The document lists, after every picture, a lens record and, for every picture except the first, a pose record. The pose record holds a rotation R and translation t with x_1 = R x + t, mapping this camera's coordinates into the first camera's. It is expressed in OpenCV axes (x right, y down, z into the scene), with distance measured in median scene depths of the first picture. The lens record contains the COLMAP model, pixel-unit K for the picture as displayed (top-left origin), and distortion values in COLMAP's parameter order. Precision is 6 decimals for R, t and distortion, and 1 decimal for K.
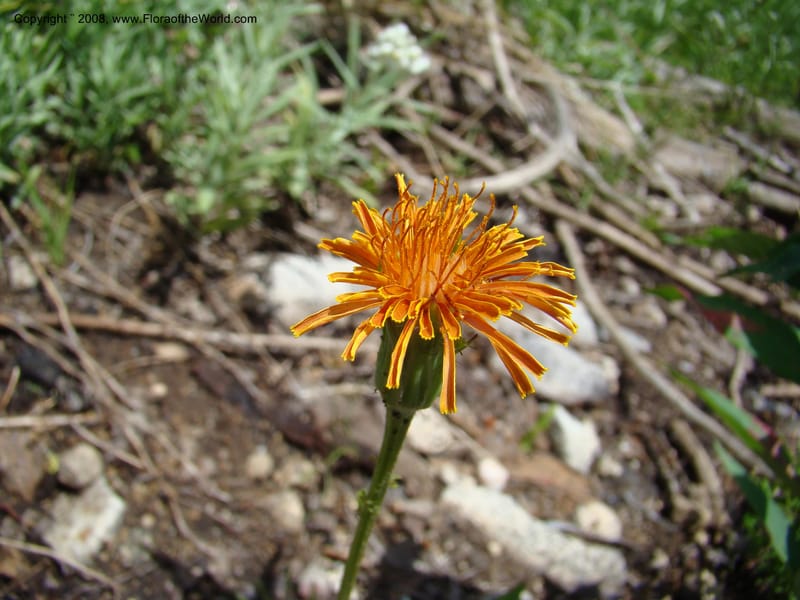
lens RADIAL K [[744.7, 0, 380.4], [0, 744.7, 298.3], [0, 0, 1]] dist [-0.169425, 0.129785]
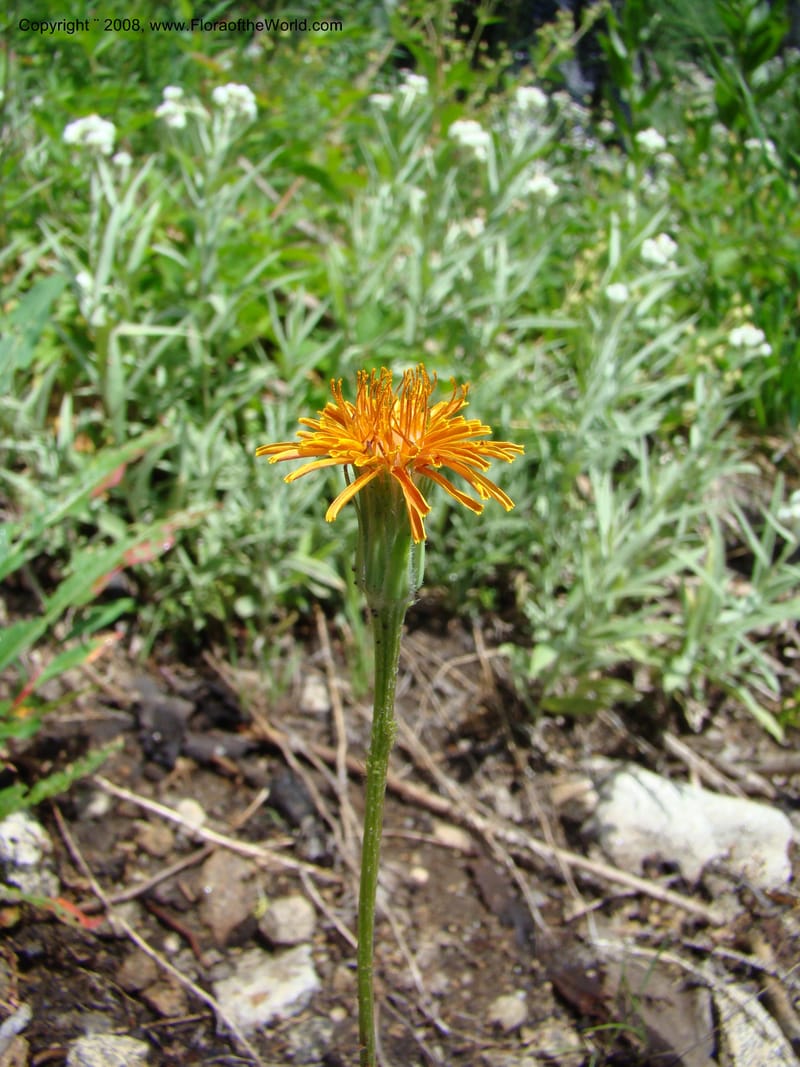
lens RADIAL K [[993.3, 0, 400.9], [0, 993.3, 544.0], [0, 0, 1]] dist [-0.169425, 0.129785]
pose [[0.875402, 0.162120, -0.455400, 0.087342], [-0.297018, 0.923663, -0.242129, 0.052365], [0.381382, 0.347222, 0.856729, -0.016113]]
